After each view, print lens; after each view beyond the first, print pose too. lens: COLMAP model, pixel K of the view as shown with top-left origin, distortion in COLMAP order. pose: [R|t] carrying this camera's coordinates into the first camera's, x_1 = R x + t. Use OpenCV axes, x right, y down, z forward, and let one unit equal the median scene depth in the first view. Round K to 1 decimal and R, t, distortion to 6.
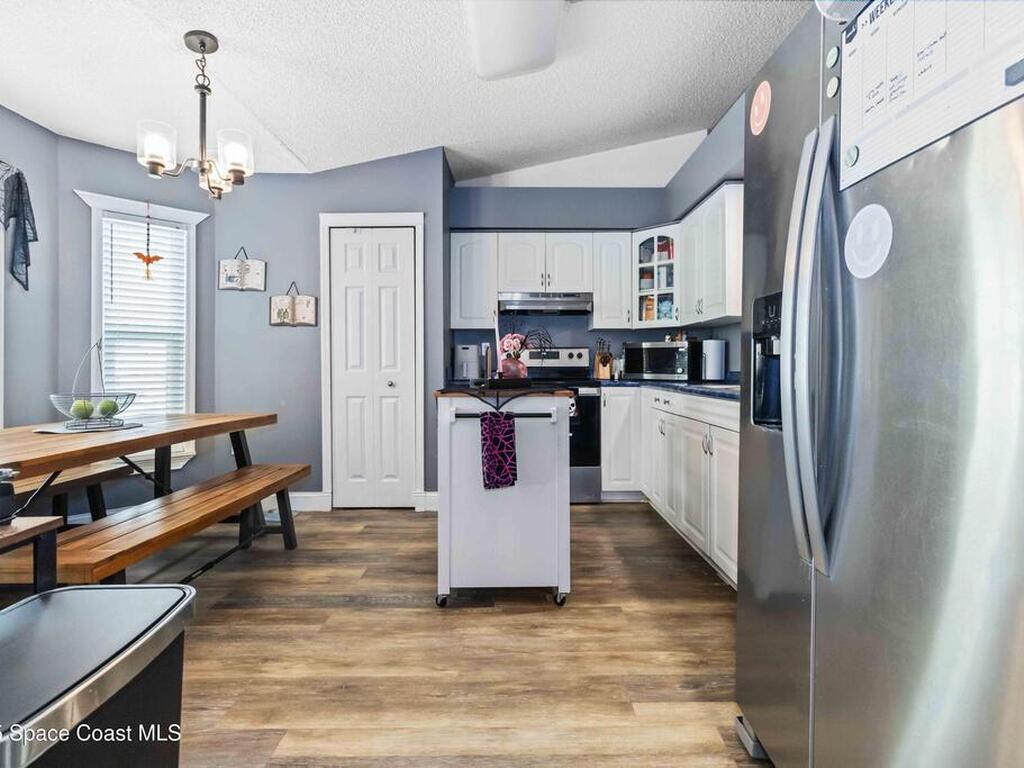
lens RADIAL K [[534.7, 0, 512.6], [0, 534.7, 376.8], [0, 0, 1]] dist [0.002365, -0.000144]
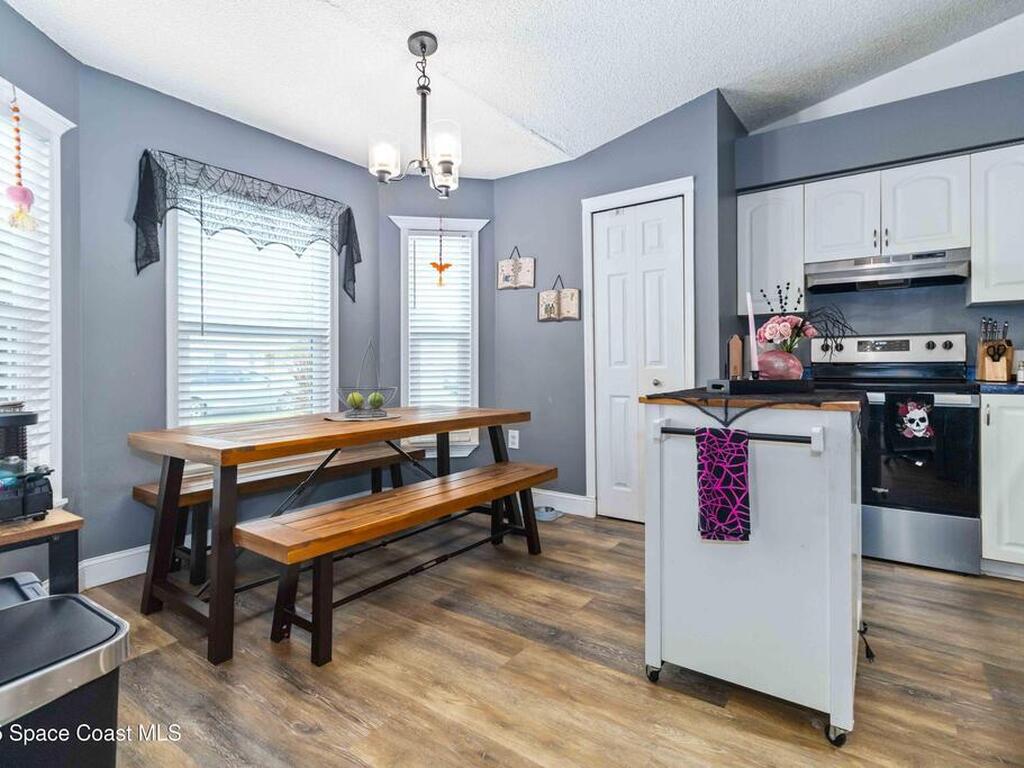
lens RADIAL K [[534.7, 0, 513.3], [0, 534.7, 369.6], [0, 0, 1]] dist [0.002365, -0.000144]
pose [[0.810668, 0.005161, -0.585483, 0.107317], [-0.007978, 0.999966, -0.002232, -0.004646], [0.585452, 0.006481, 0.810681, 0.195900]]
